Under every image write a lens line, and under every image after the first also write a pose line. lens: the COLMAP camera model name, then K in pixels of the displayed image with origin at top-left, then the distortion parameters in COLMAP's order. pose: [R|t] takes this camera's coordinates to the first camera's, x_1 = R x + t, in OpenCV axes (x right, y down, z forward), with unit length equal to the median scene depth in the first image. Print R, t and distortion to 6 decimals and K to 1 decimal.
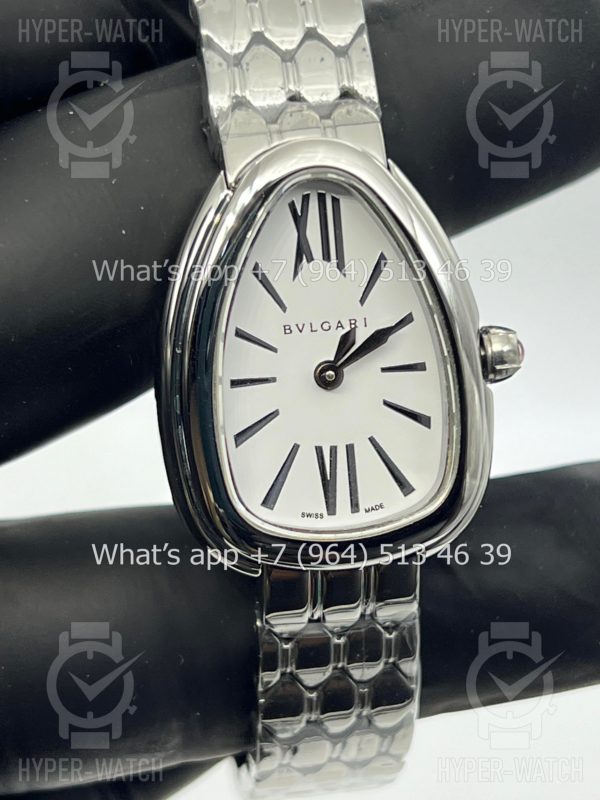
lens RADIAL K [[1799.5, 0, 300.0], [0, 1799.5, 400.0], [0, 0, 1]] dist [-0.007095, -0.238947]
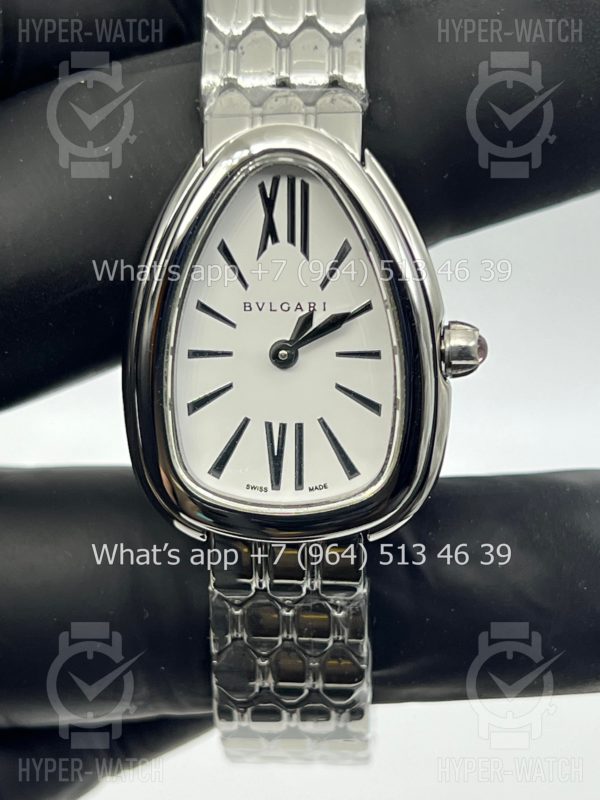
lens RADIAL K [[1799.5, 0, 300.0], [0, 1799.5, 400.0], [0, 0, 1]] dist [-0.007095, -0.238947]
pose [[0.978271, 0.096776, -0.183356, 0.215176], [-0.094168, 0.995293, 0.022898, -0.012257], [0.184709, -0.005135, 0.982780, -0.010687]]
